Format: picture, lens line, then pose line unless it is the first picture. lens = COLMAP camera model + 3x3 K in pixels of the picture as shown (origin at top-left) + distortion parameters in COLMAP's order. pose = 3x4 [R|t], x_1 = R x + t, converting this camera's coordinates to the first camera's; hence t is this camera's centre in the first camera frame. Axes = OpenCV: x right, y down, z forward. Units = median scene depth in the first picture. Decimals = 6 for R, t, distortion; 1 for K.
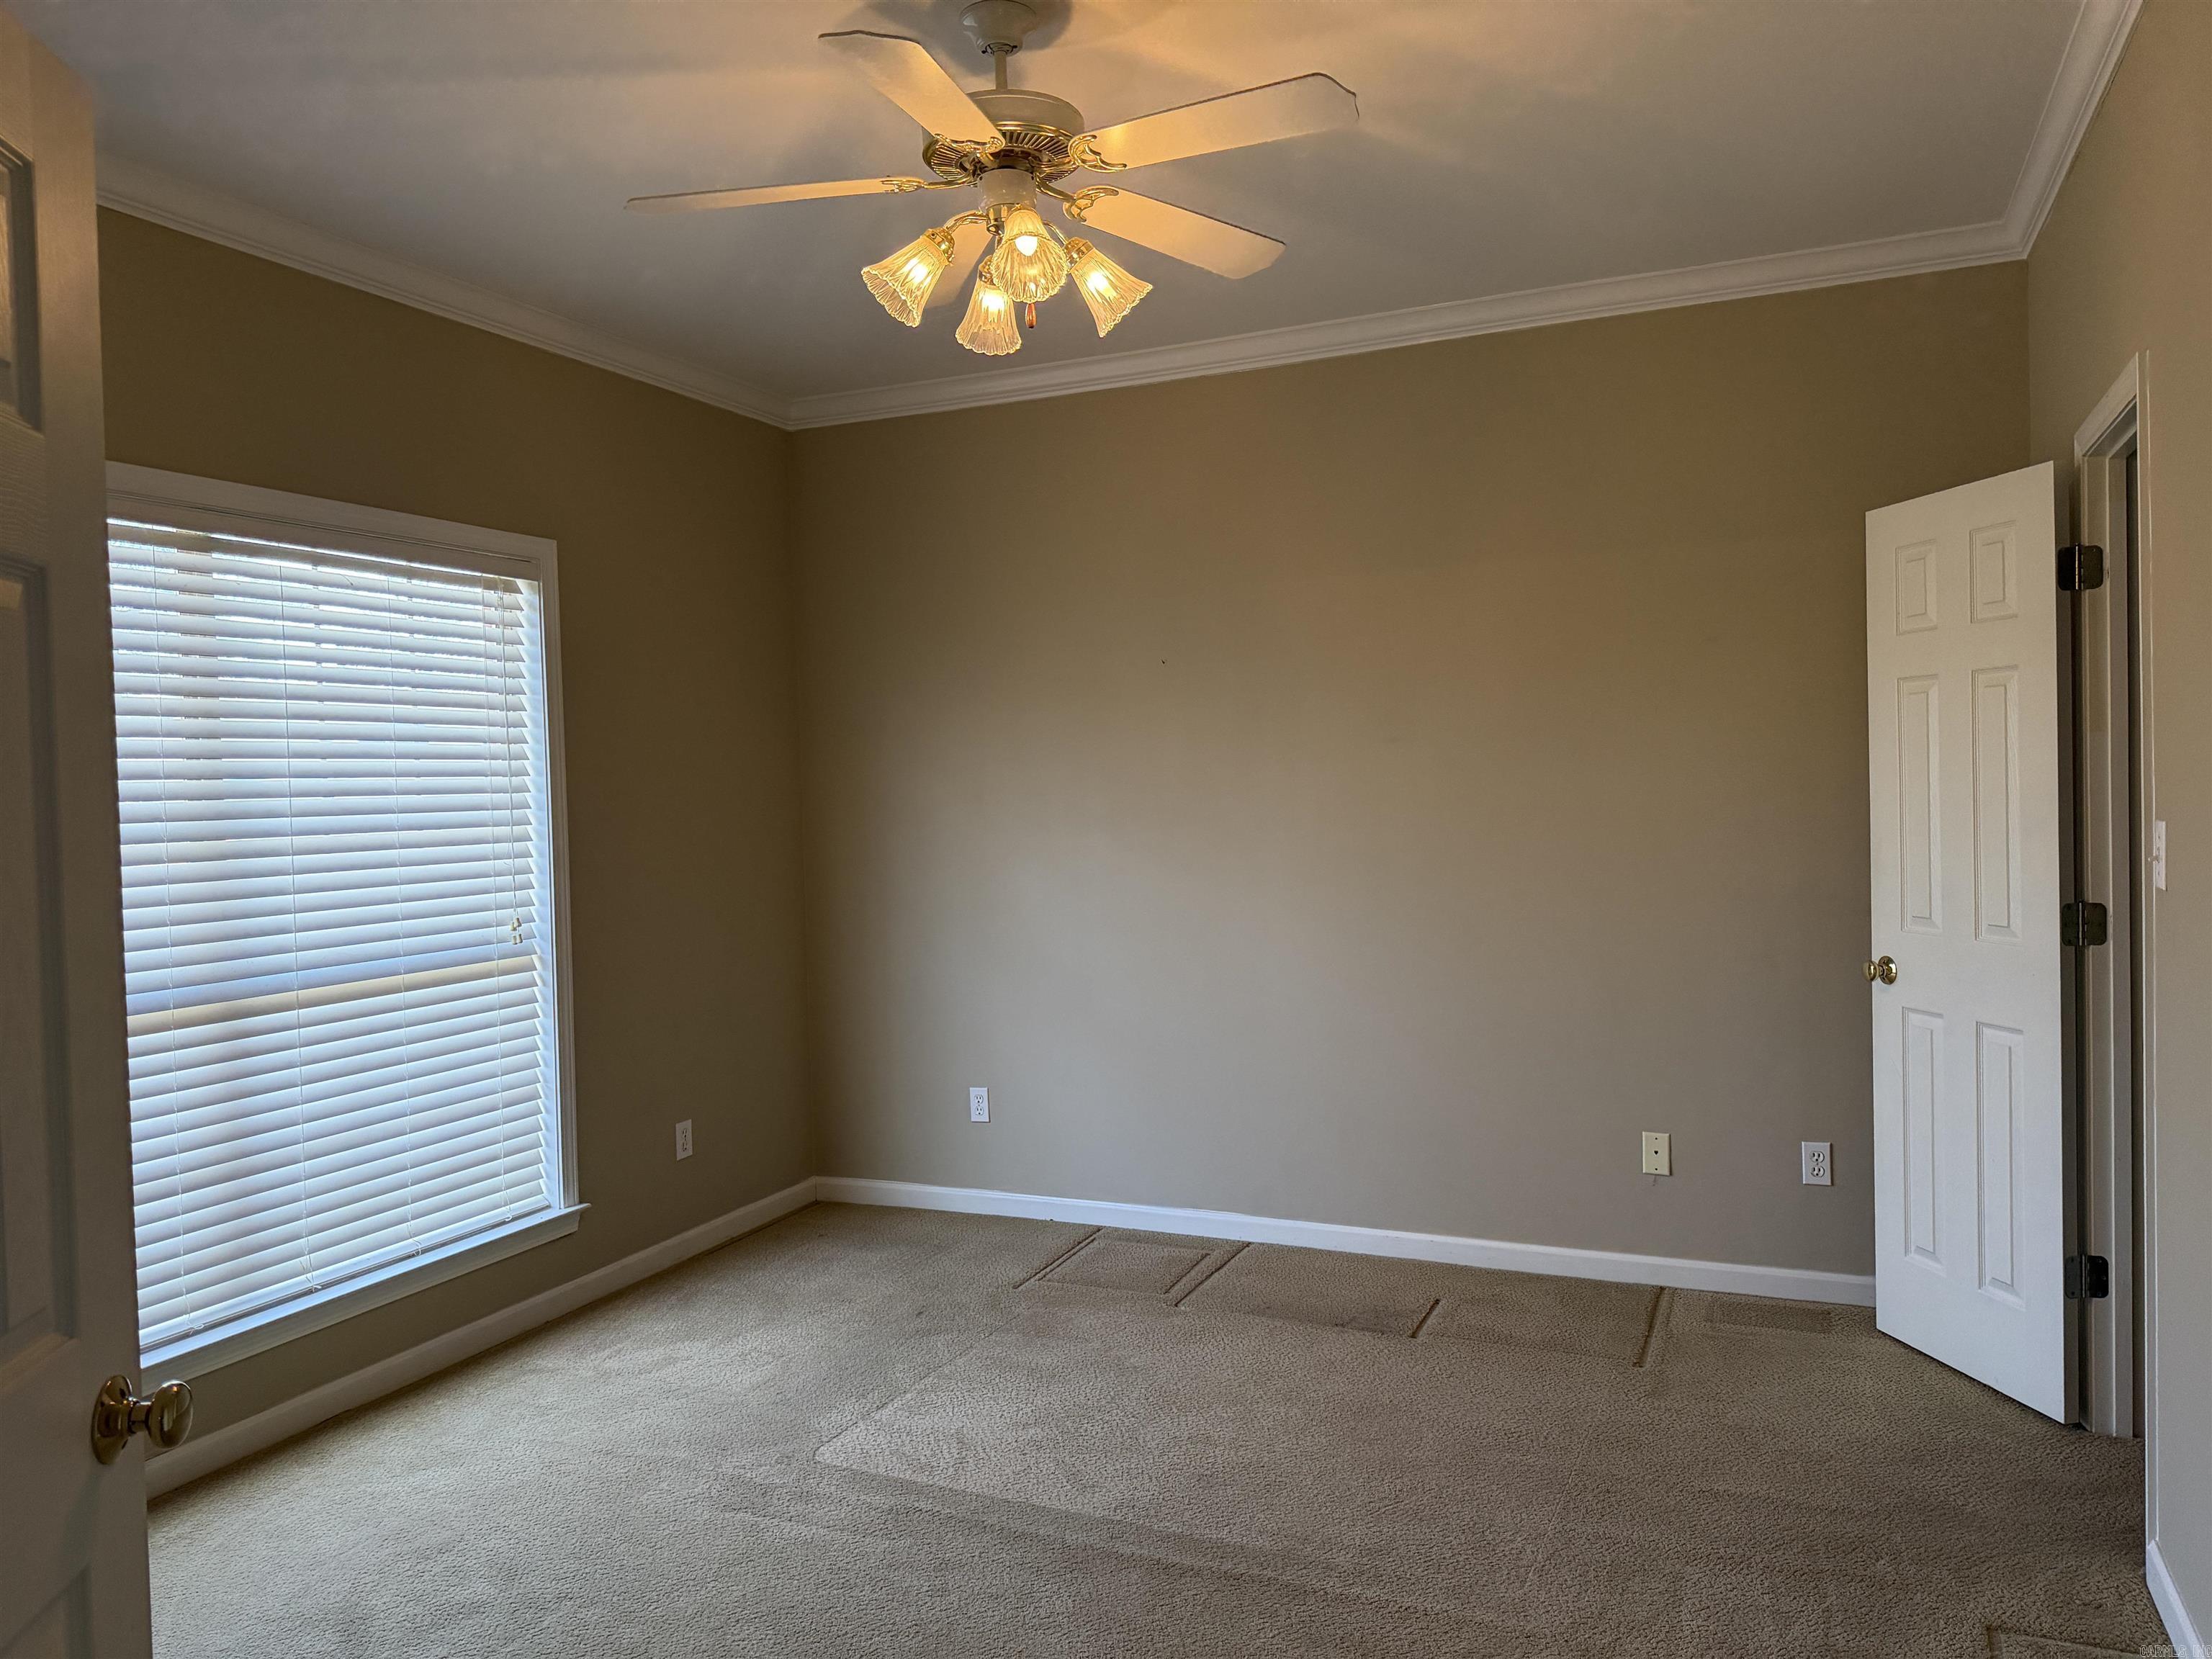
lens RADIAL K [[1550.8, 0, 1113.6], [0, 1550.8, 830.7], [0, 0, 1]] dist [0.048248, -0.075874]
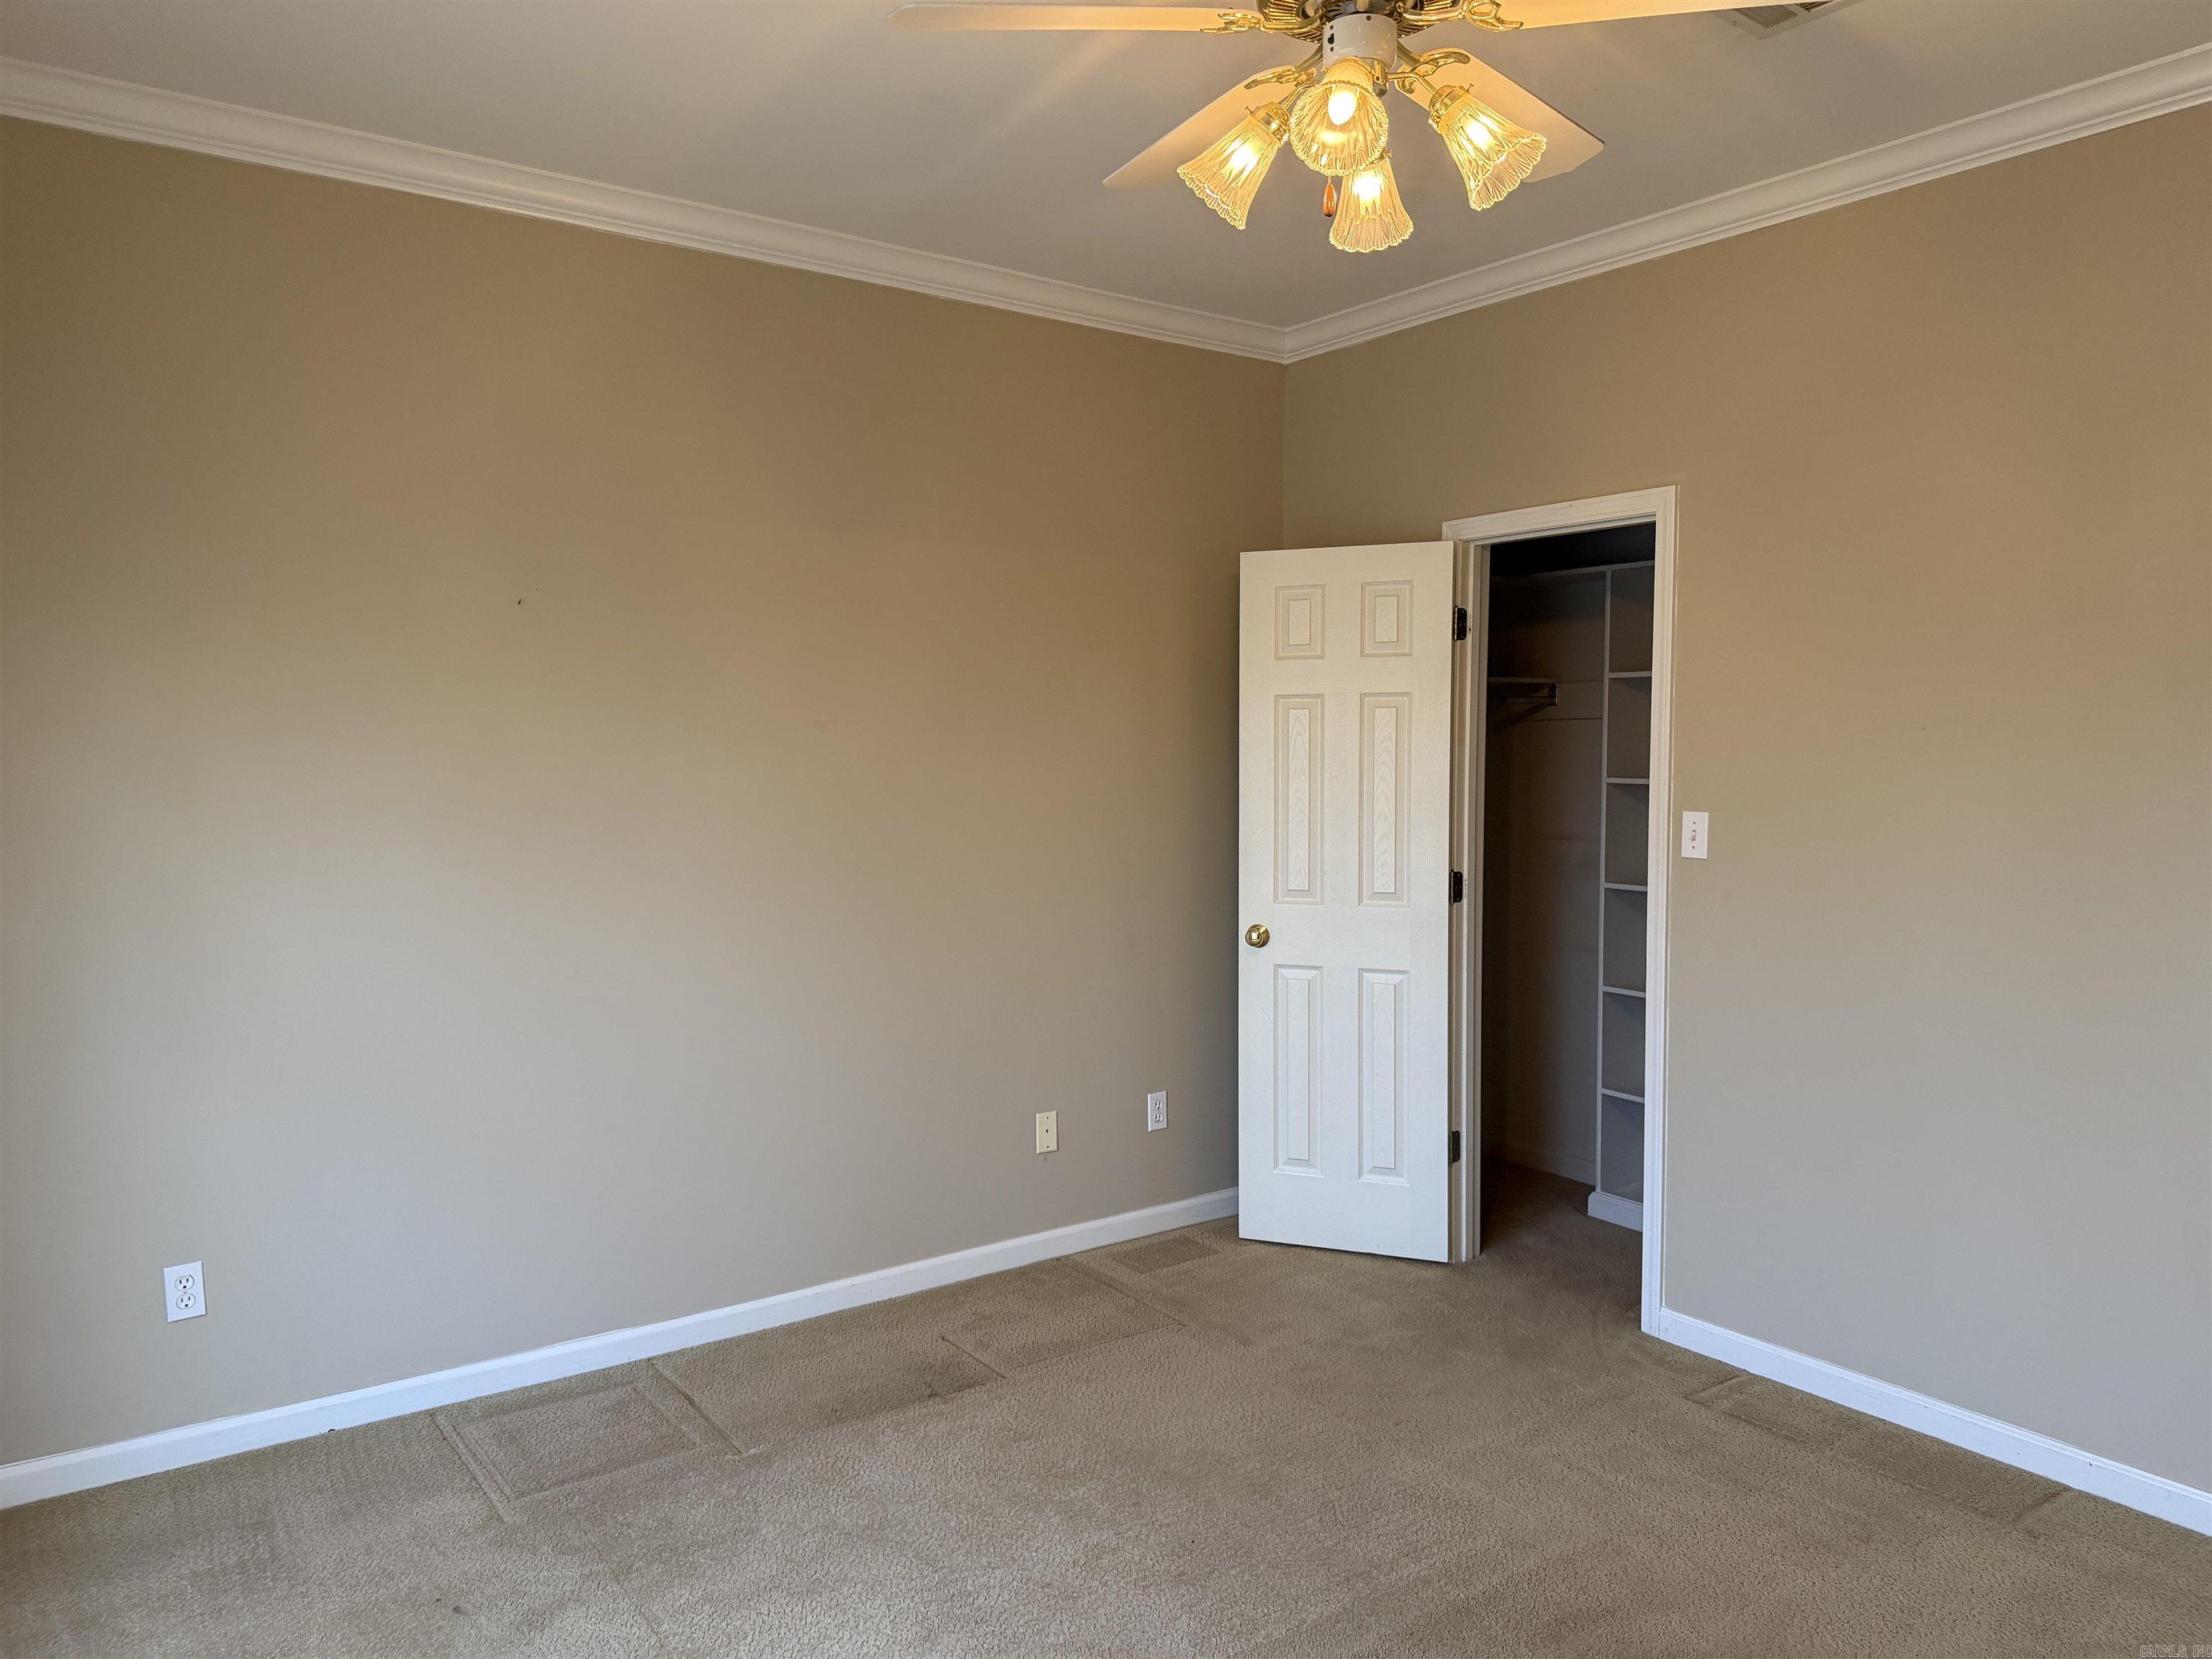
lens RADIAL K [[1601.1, 0, 1104.6], [0, 1601.1, 803.2], [0, 0, 1]] dist [0.150571, -0.206076]
pose [[0.505531, -0.020127, 0.862573, -0.623964], [0.013154, 0.999791, 0.015620, -0.033423], [-0.862708, 0.003450, 0.505691, 0.465741]]
